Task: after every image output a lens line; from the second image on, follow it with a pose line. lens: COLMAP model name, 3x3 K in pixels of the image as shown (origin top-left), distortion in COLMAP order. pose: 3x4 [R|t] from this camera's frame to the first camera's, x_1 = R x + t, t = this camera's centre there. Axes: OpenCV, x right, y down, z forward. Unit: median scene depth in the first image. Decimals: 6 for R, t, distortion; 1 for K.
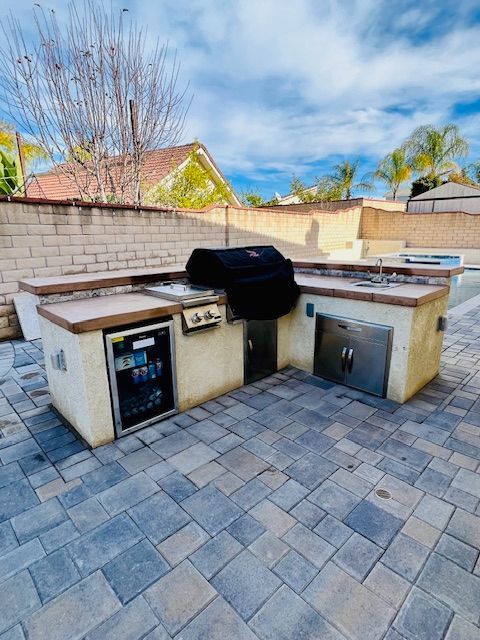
lens RADIAL K [[337.0, 0, 240.1], [0, 337.0, 309.9], [0, 0, 1]] dist [-0.003234, 0.000066]
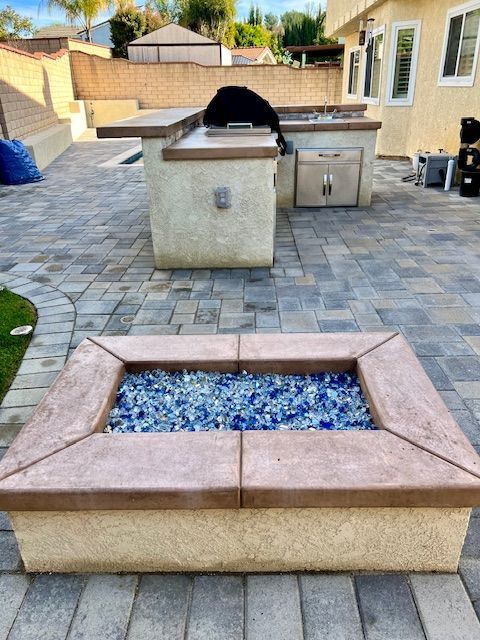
lens RADIAL K [[496.7, 0, 241.0], [0, 496.7, 300.0], [0, 0, 1]] dist [0.002232, -0.004167]
pose [[0.701922, -0.278558, 0.655523, -0.221724], [0.167288, 0.959082, 0.228424, 0.016133], [-0.692330, -0.050675, 0.719800, -0.018356]]
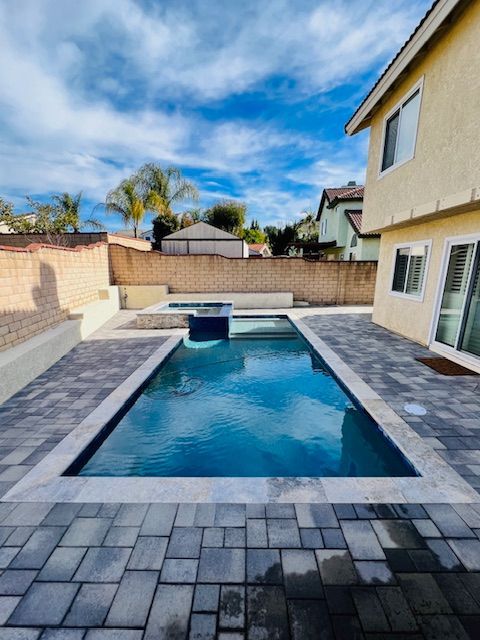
lens RADIAL K [[282.1, 0, 236.7], [0, 282.1, 336.2], [0, 0, 1]] dist [-0.000760, -0.020757]
pose [[0.706525, -0.165245, 0.688126, 0.094230], [0.154728, 0.984901, 0.077647, -0.104623], [-0.690566, 0.051613, 0.721425, 0.354602]]
